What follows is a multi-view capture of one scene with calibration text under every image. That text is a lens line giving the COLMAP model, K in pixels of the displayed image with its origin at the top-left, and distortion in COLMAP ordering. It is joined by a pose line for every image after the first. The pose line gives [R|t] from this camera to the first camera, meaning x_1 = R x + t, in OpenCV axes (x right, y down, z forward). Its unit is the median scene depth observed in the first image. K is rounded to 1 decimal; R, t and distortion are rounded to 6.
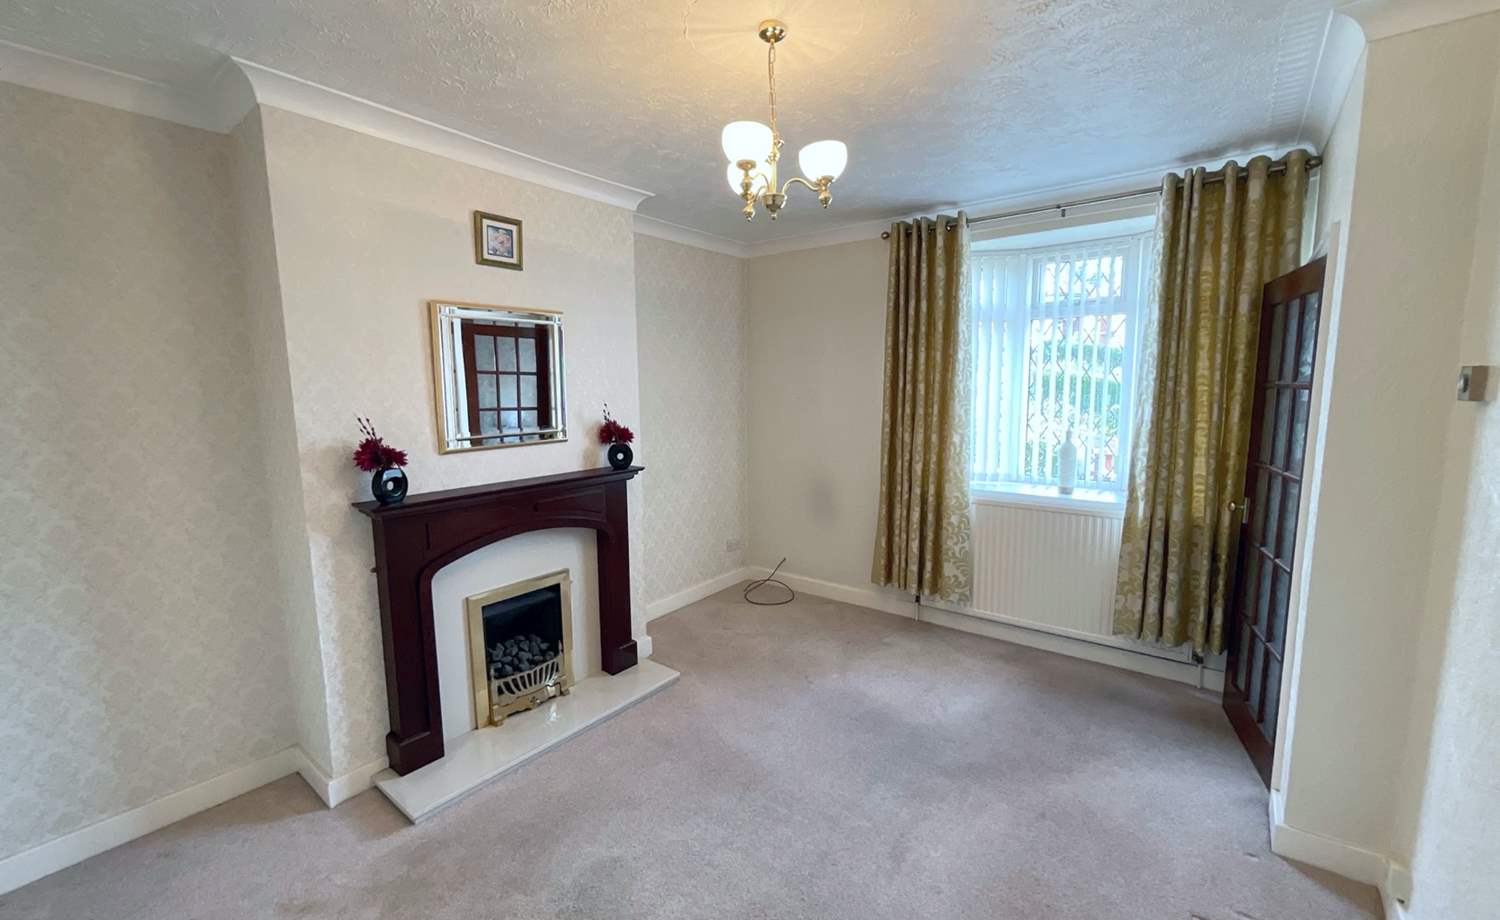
lens RADIAL K [[605.4, 0, 751.2], [0, 605.4, 457.6], [0, 0, 1]] dist [-0.006587, 0.002374]
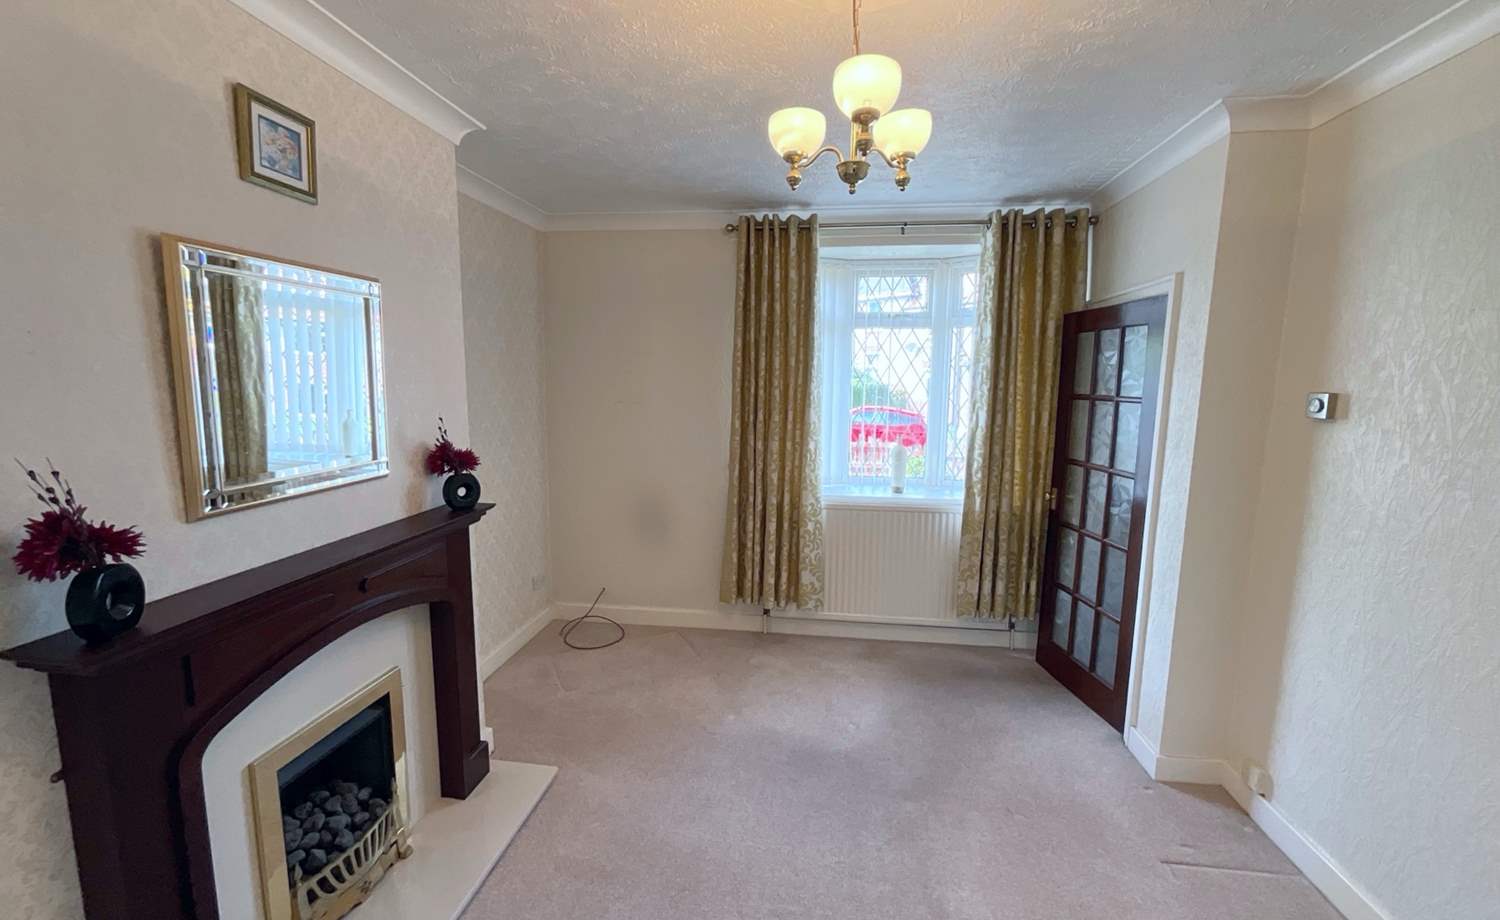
lens RADIAL K [[605.4, 0, 750.3], [0, 605.4, 457.3], [0, 0, 1]] dist [-0.006587, 0.002374]
pose [[0.863284, -0.047418, 0.502486, -0.280141], [0.042520, 0.998870, 0.021211, -0.042550], [-0.502924, 0.003055, 0.864325, 0.223494]]
